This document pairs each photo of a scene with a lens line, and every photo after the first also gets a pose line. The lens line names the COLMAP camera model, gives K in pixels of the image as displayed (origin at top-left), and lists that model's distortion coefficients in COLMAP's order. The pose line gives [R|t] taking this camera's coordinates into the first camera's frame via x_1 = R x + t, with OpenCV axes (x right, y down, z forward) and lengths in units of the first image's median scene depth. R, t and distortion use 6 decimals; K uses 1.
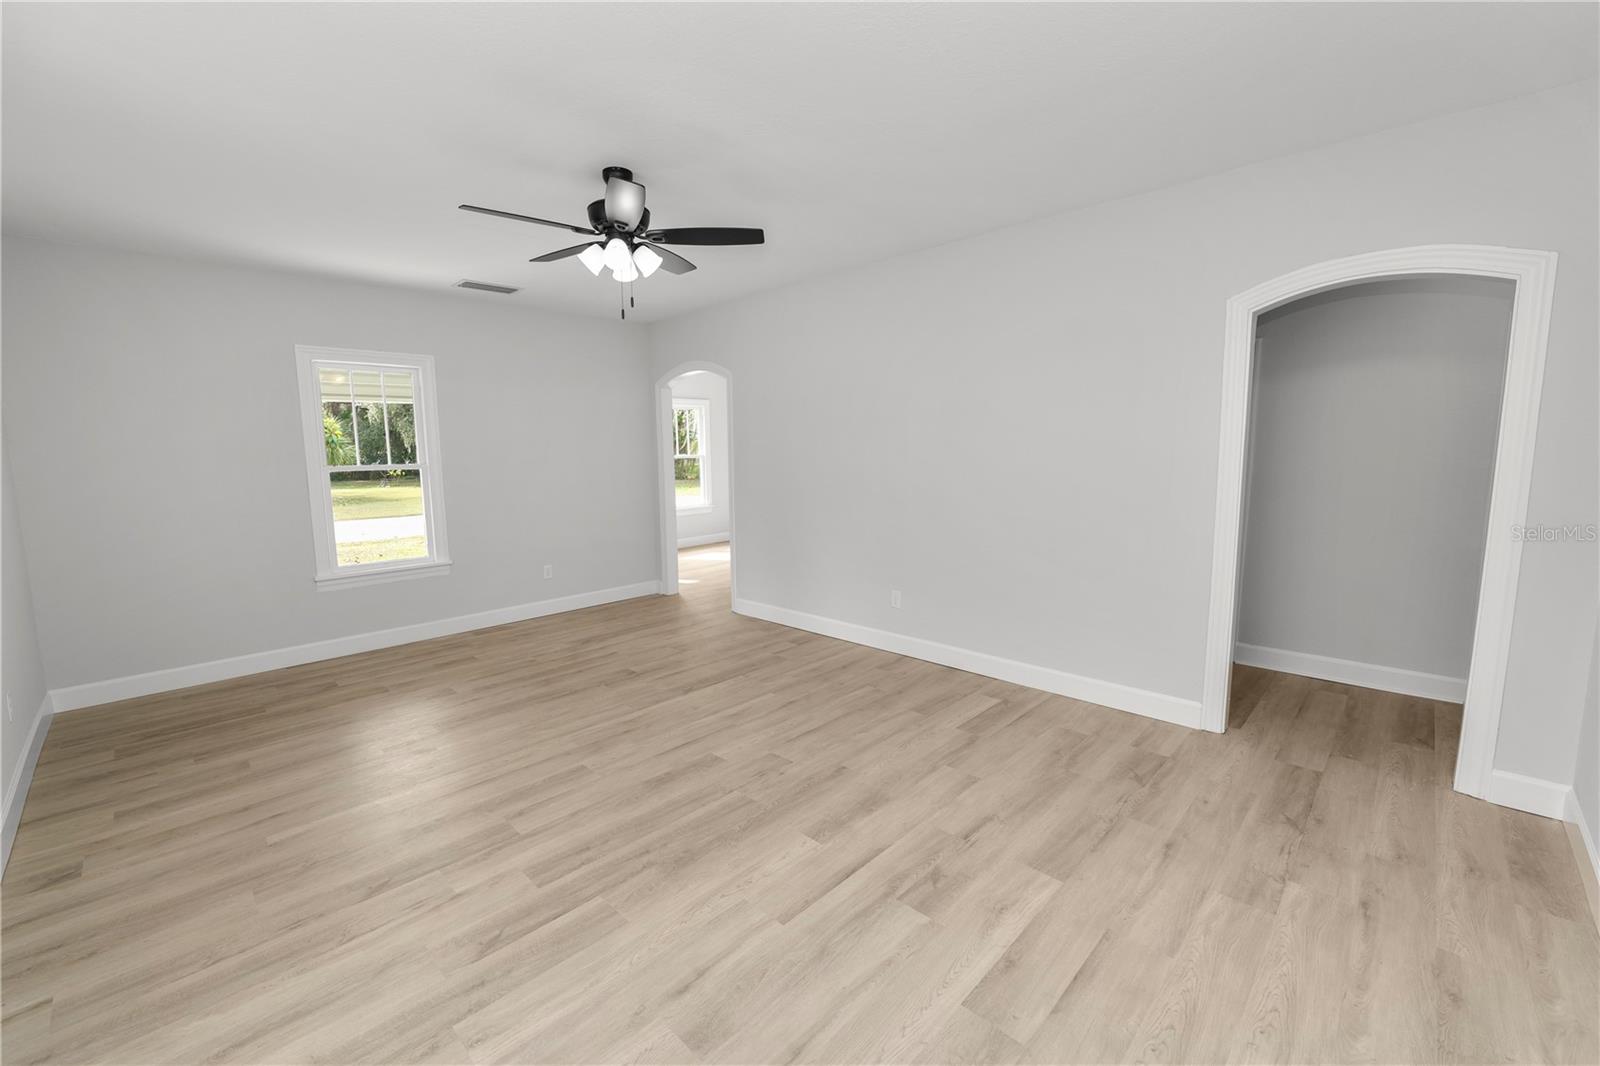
lens RADIAL K [[650.6, 0, 798.4], [0, 650.6, 530.3], [0, 0, 1]] dist [-0.009960, -0.000048]
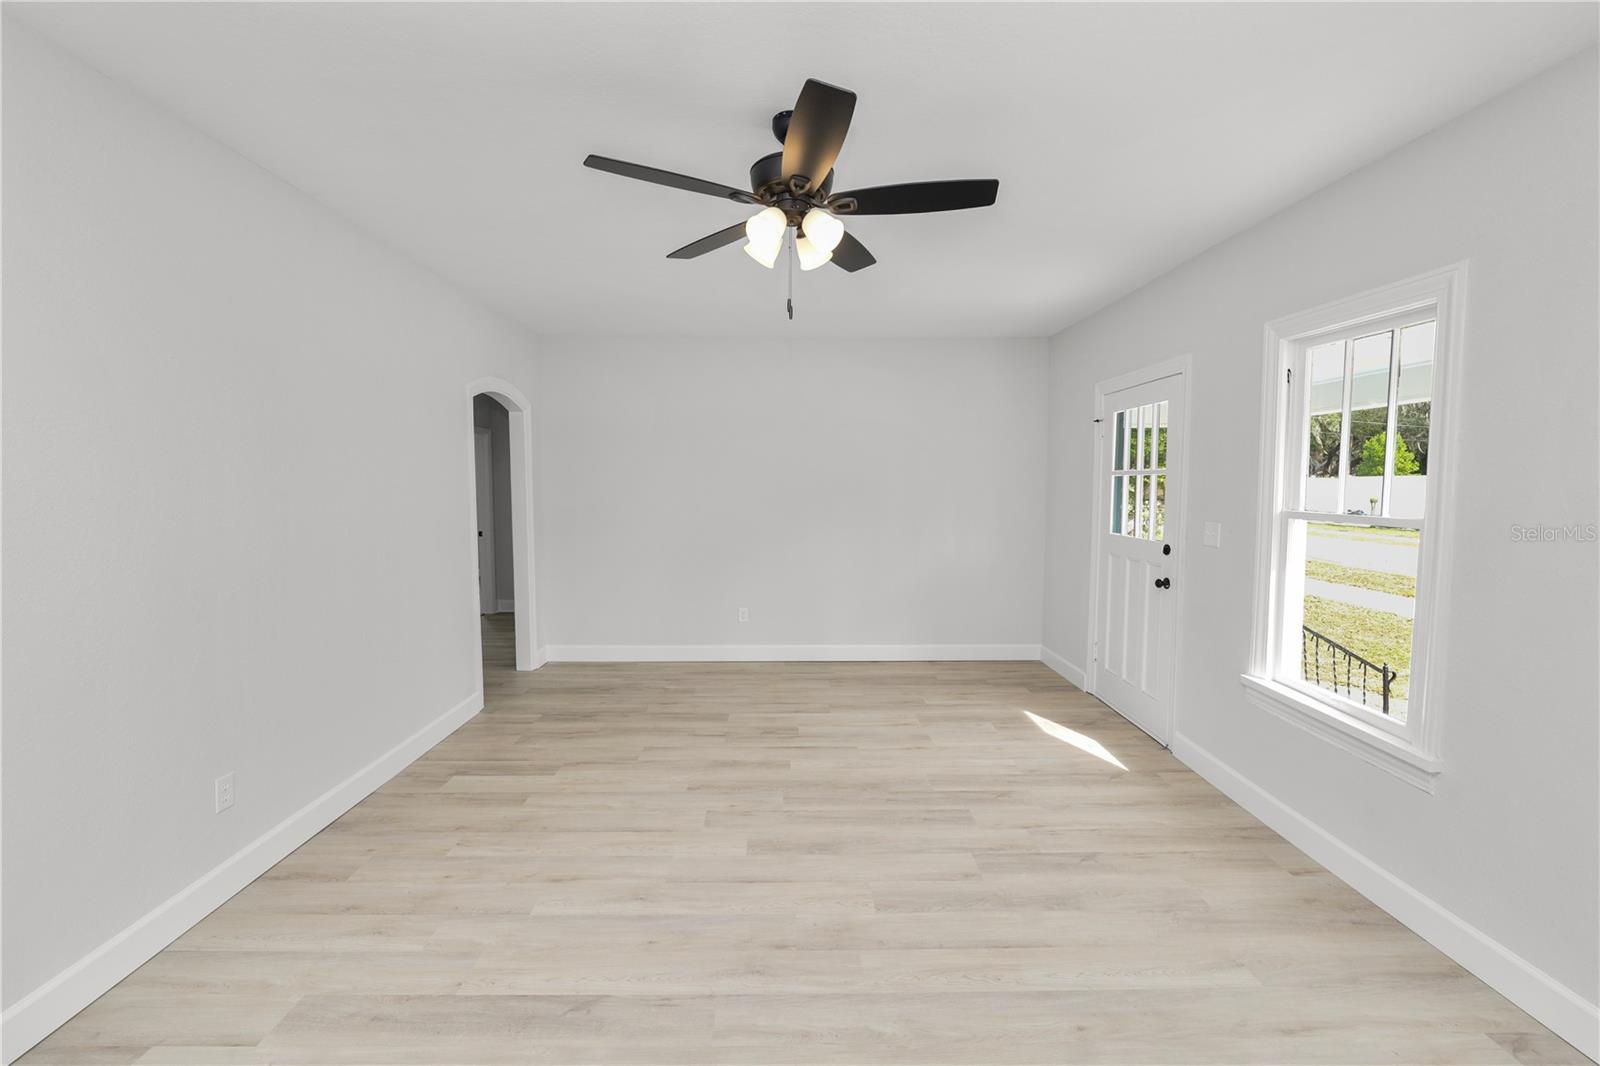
lens RADIAL K [[650.6, 0, 798.4], [0, 650.6, 530.3], [0, 0, 1]] dist [-0.009960, -0.000048]
pose [[-0.711684, -0.040609, 0.701325, -0.768129], [0.090409, 0.984731, 0.148763, -0.193902], [-0.696658, 0.169278, -0.697146, 1.493093]]
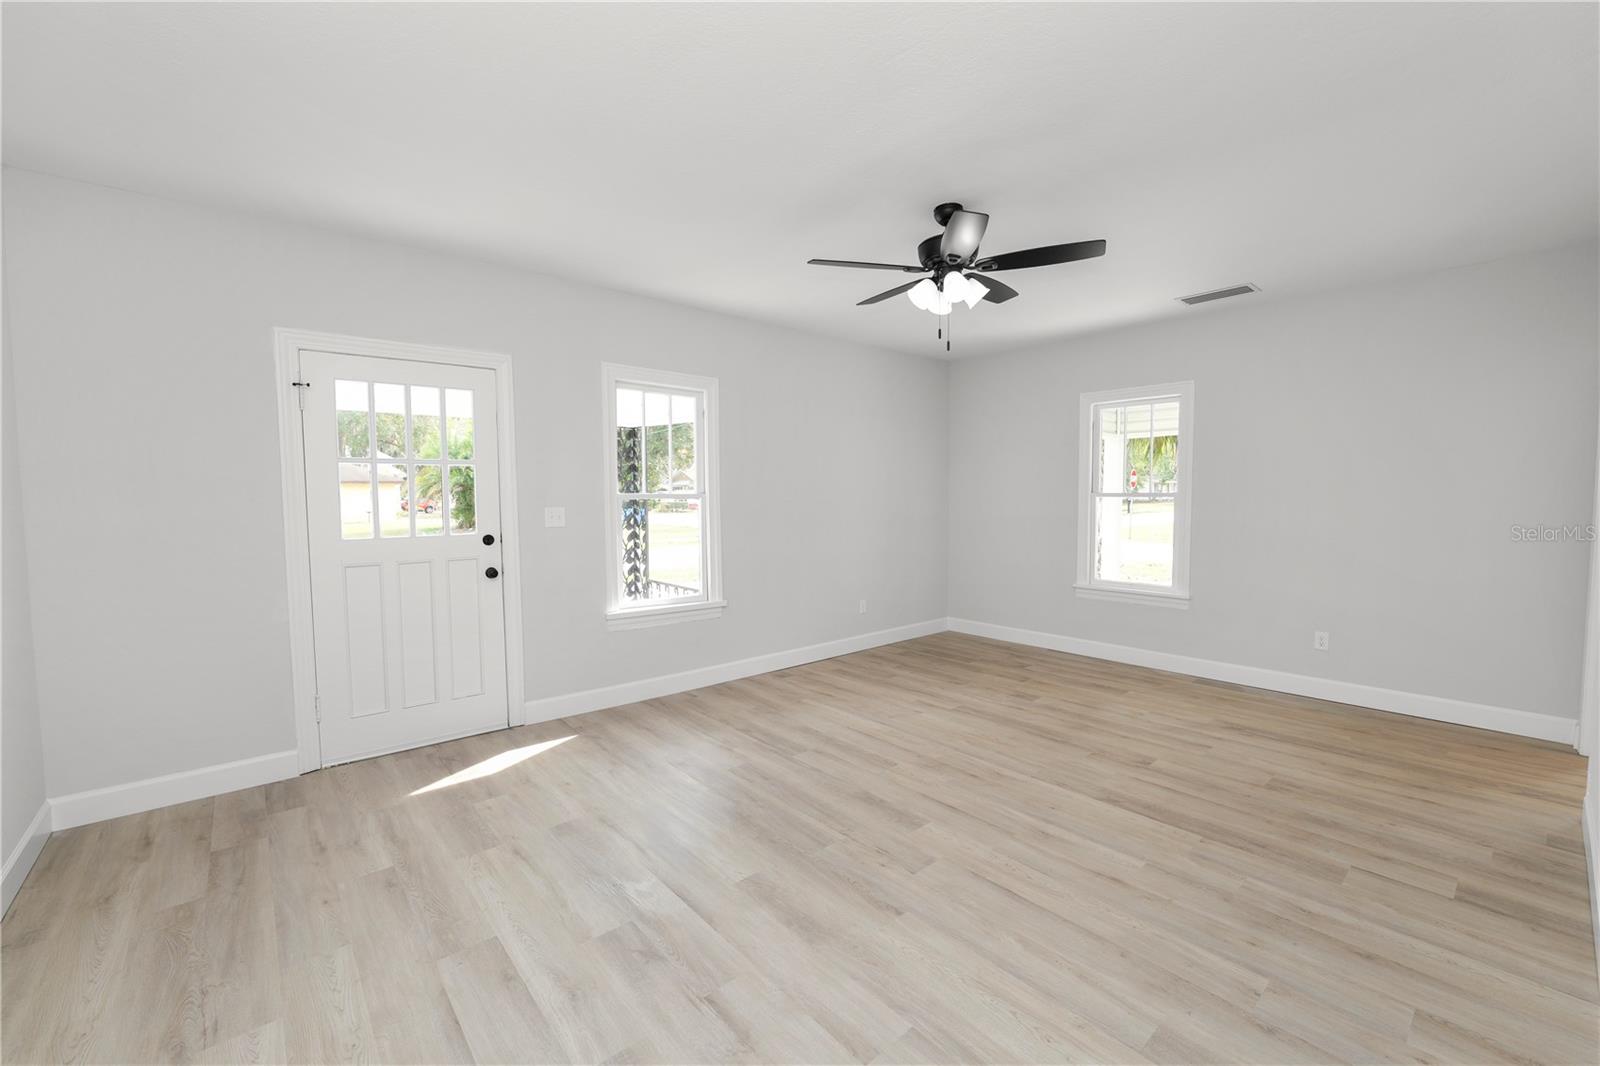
lens RADIAL K [[650.6, 0, 798.4], [0, 650.6, 530.3], [0, 0, 1]] dist [-0.009960, -0.000048]
pose [[-0.089423, 0.075149, -0.993155, 0.742222], [-0.113085, 0.989935, 0.085087, -0.106474], [0.989553, 0.119920, -0.080024, 0.859070]]
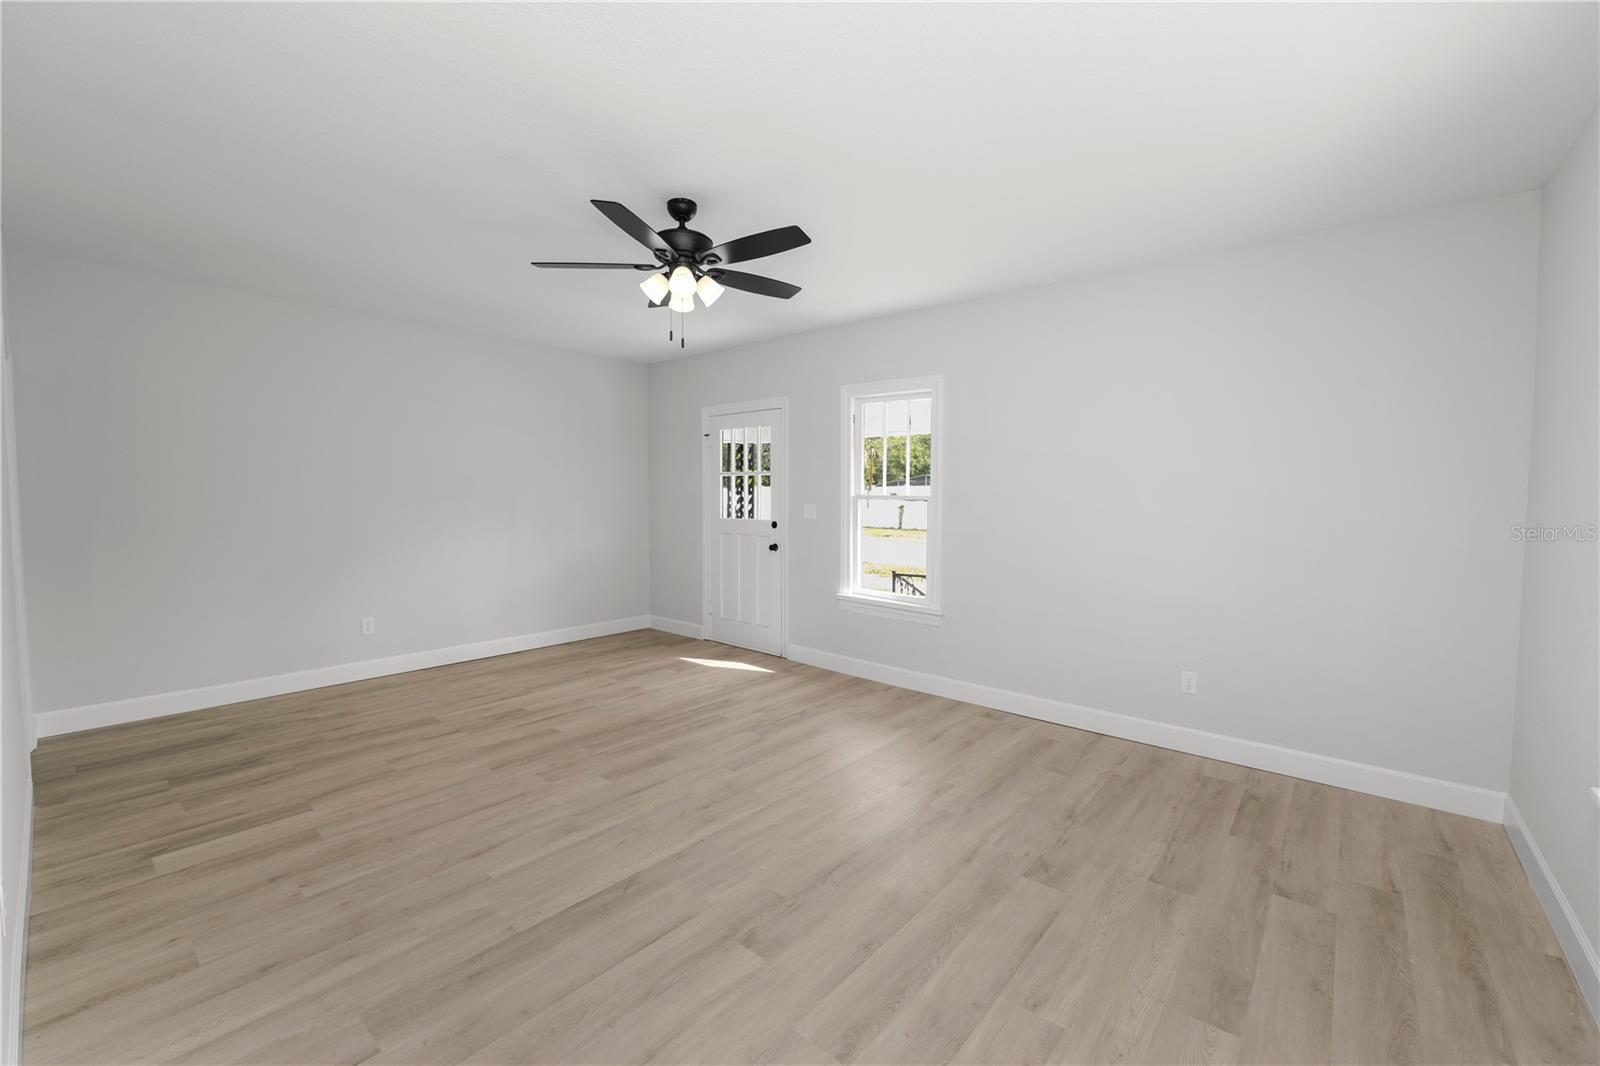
lens RADIAL K [[650.6, 0, 798.4], [0, 650.6, 530.3], [0, 0, 1]] dist [-0.009960, -0.000048]
pose [[-0.998006, 0.011117, -0.062133, -0.369664], [0.000164, 0.984823, 0.173562, -0.216325], [0.063119, 0.173206, -0.982861, 1.965863]]
